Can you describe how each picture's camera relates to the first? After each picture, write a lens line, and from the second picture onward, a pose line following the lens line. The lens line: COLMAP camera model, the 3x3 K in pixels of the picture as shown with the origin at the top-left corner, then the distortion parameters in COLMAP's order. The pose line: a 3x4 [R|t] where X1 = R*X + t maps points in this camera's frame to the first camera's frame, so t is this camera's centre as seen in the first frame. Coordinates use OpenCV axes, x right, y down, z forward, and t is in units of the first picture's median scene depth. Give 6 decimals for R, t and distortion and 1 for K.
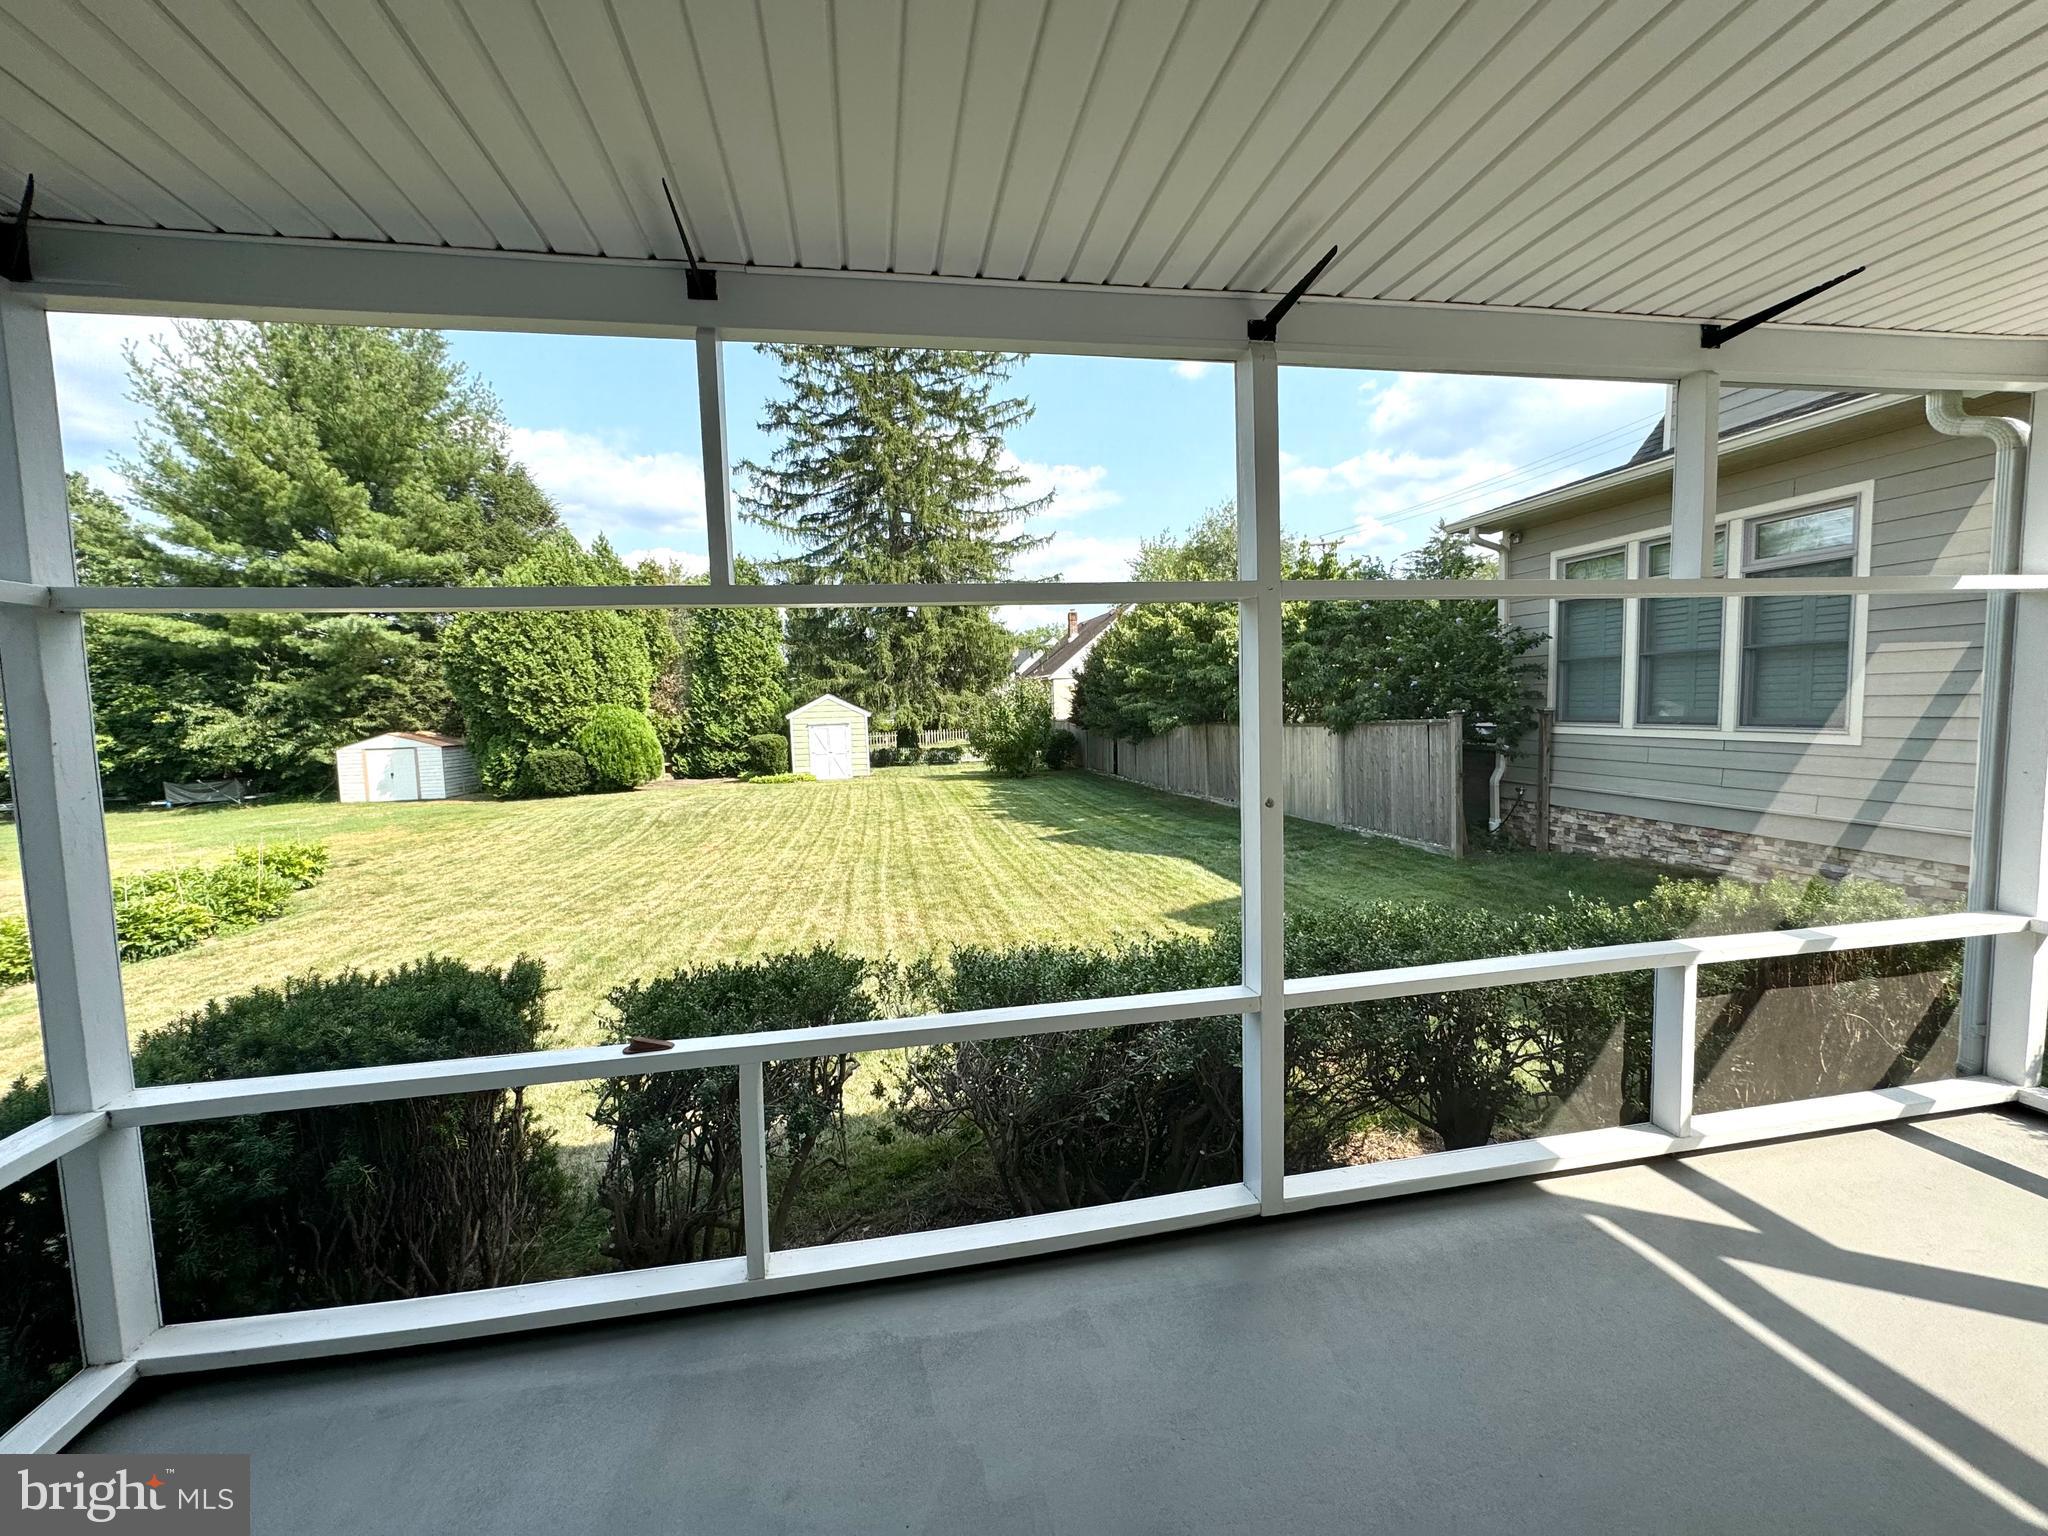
lens RADIAL K [[818.2, 0, 1017.8], [0, 818.2, 764.5], [0, 0, 1]] dist [0.000050, 0.000276]
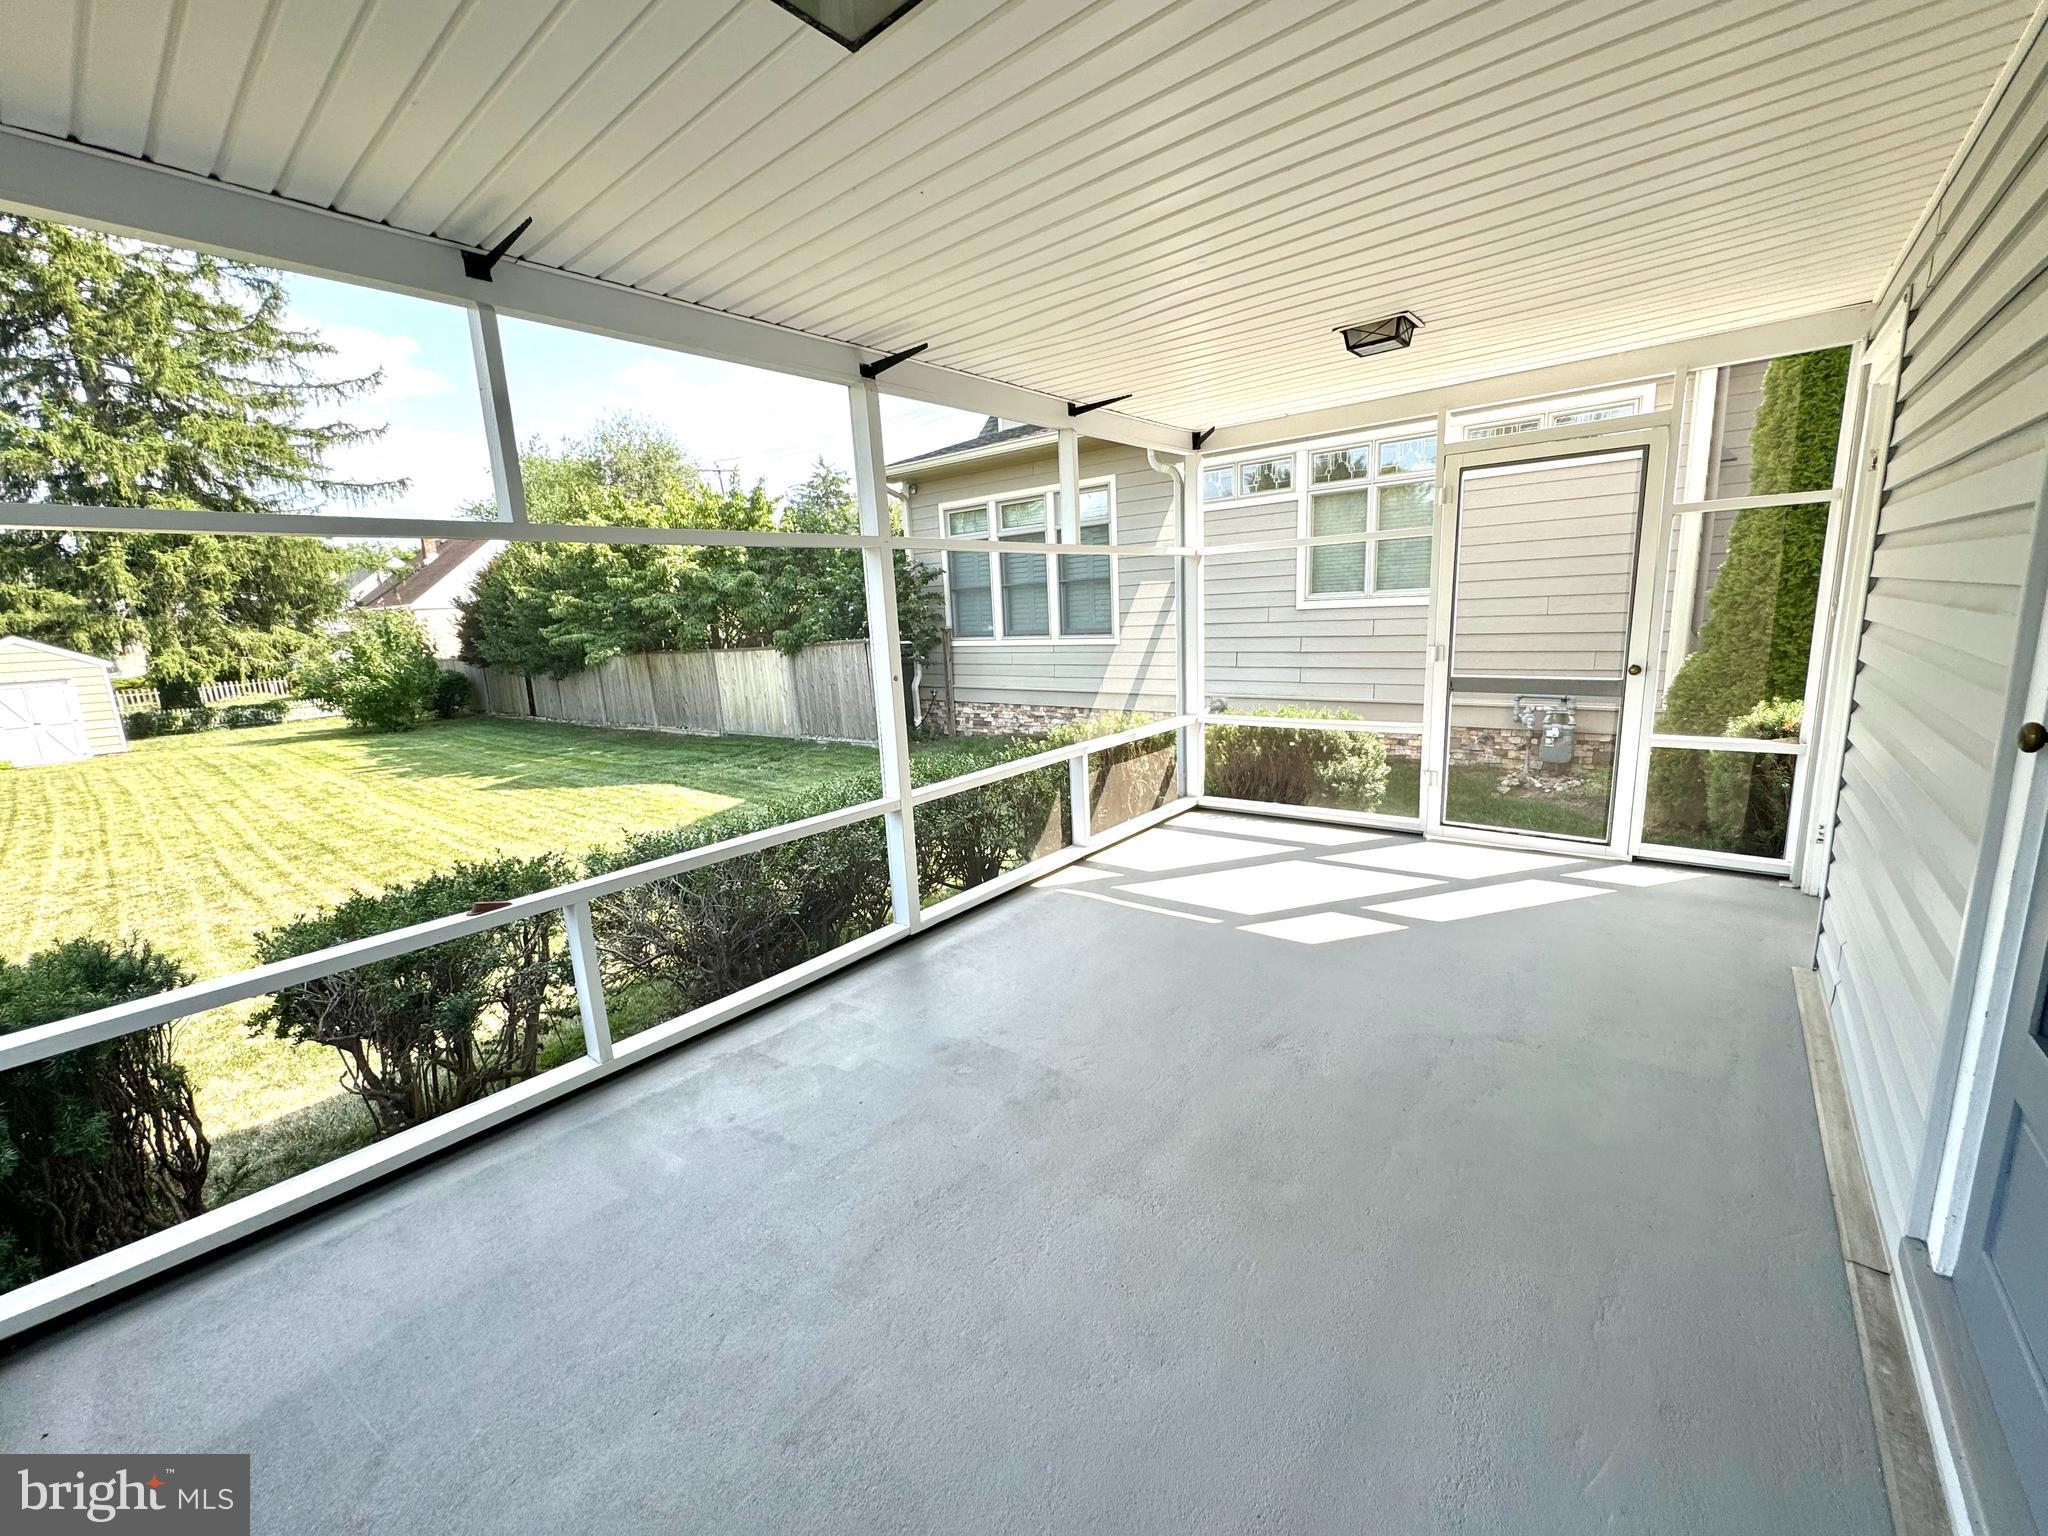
lens RADIAL K [[817.9, 0, 1019.6], [0, 817.9, 764.0], [0, 0, 1]] dist [-0.003816, -0.000631]
pose [[0.766035, -0.128388, 0.629846, -0.079021], [0.074634, 0.990988, 0.111231, 0.007822], [-0.638451, -0.038199, 0.768714, -0.057256]]
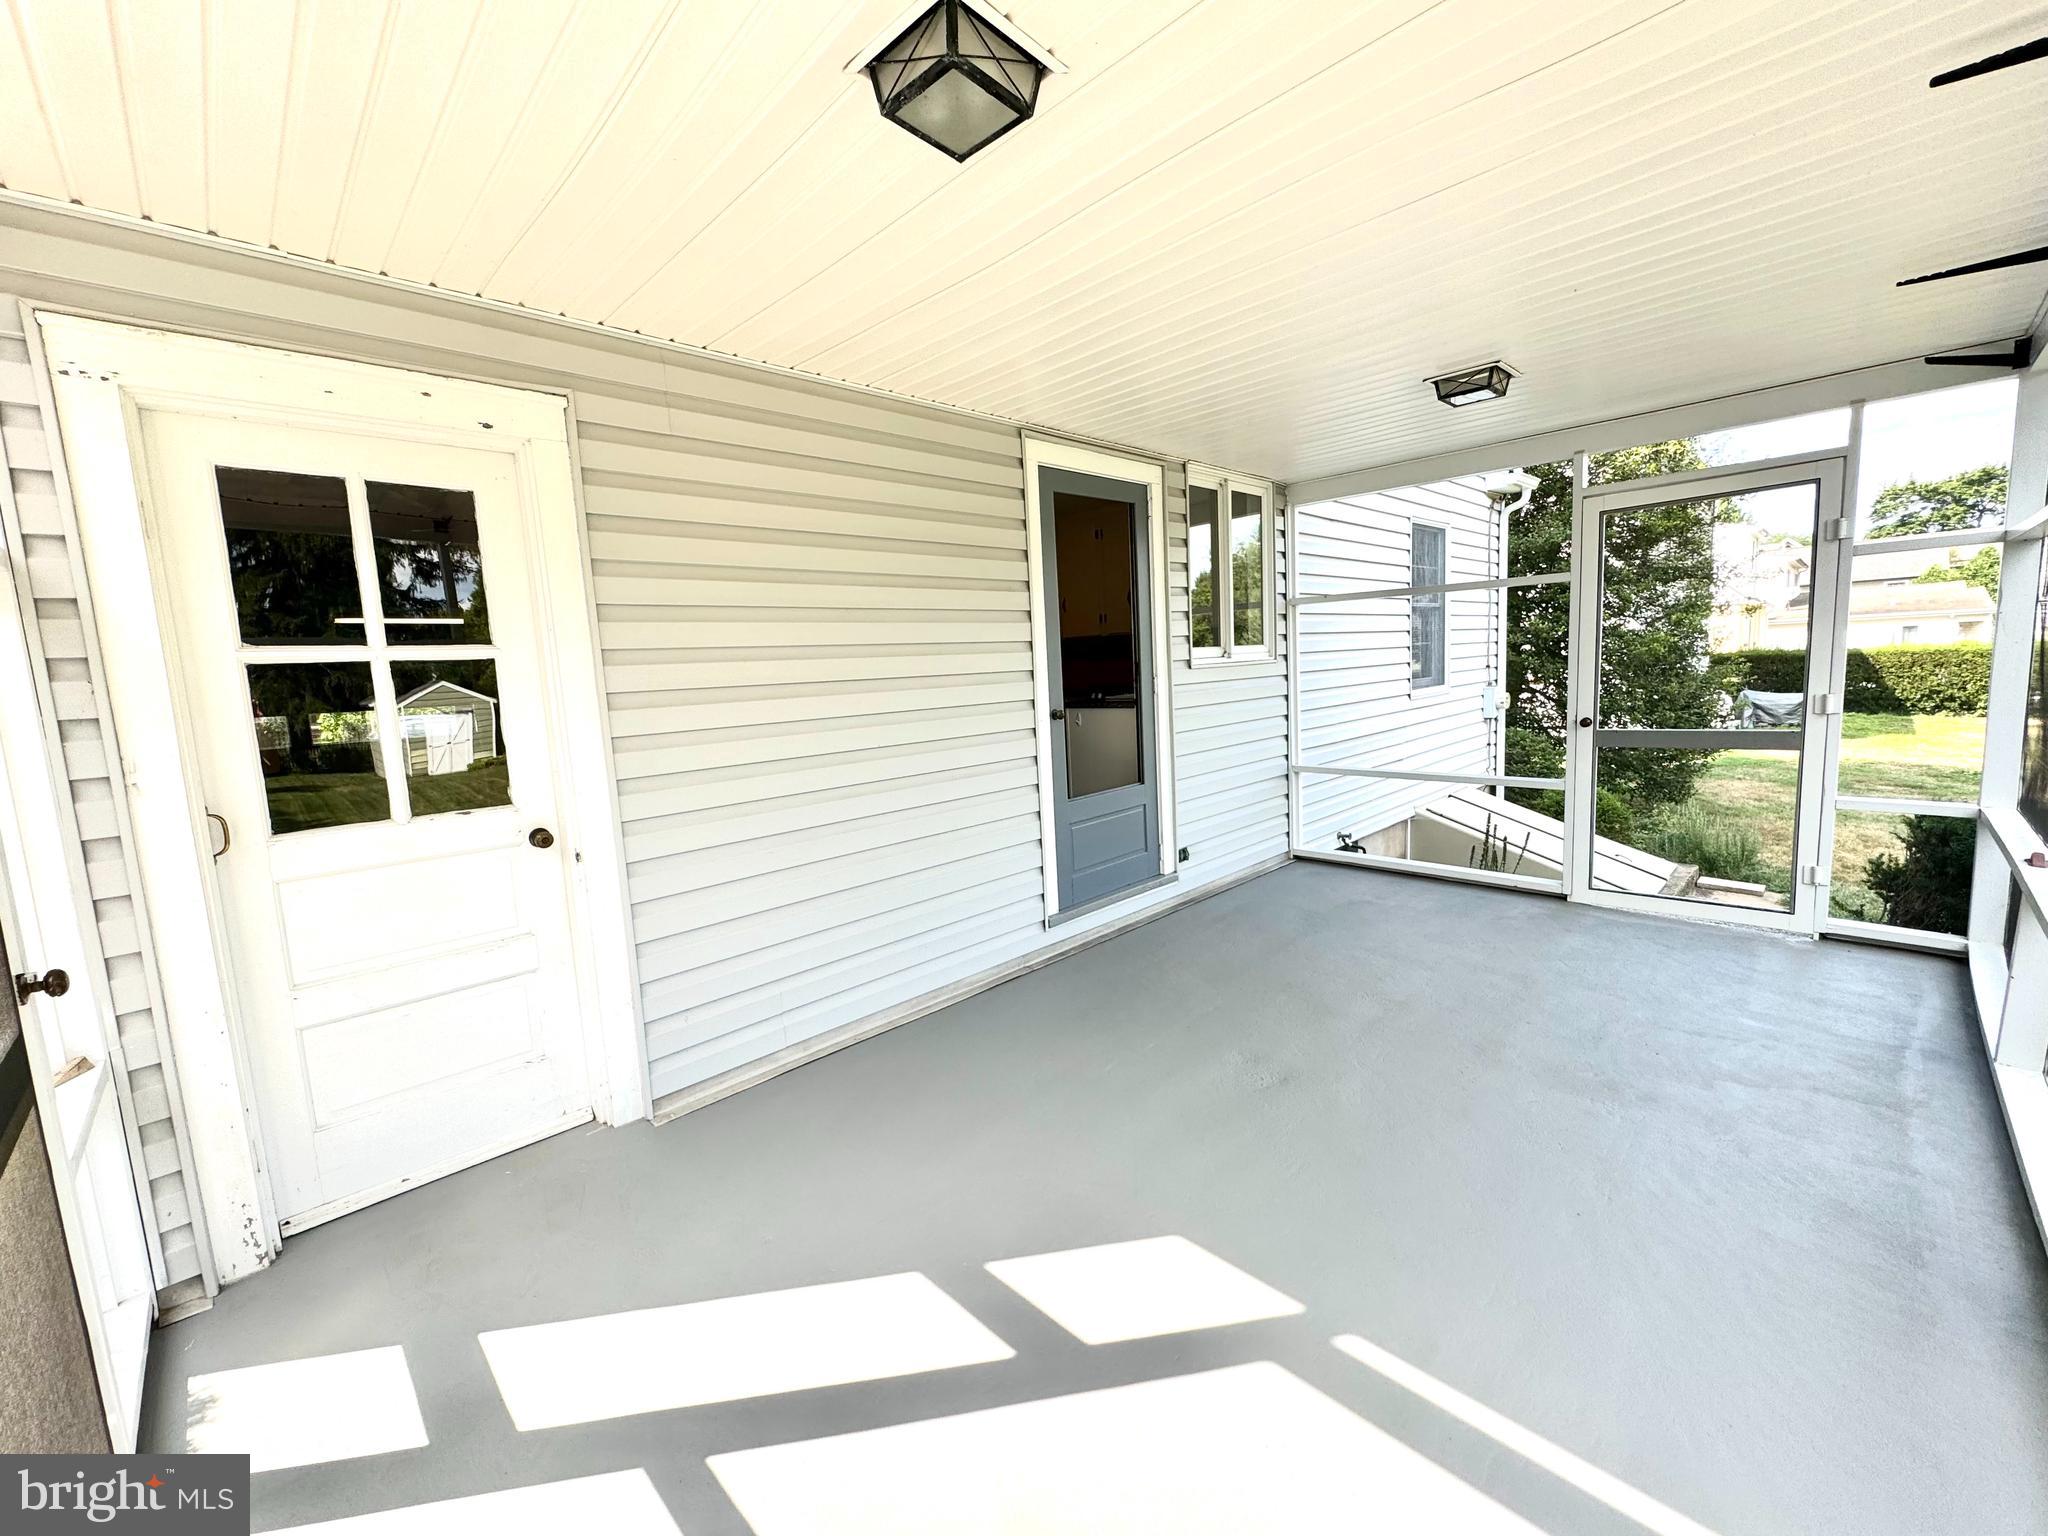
lens RADIAL K [[817.9, 0, 1019.6], [0, 817.9, 764.0], [0, 0, 1]] dist [-0.003816, -0.000631]
pose [[-0.826272, 0.140493, -0.545469, 0.209359], [0.033463, 0.978928, 0.201445, -0.016239], [0.562277, 0.148195, -0.813562, 0.150716]]
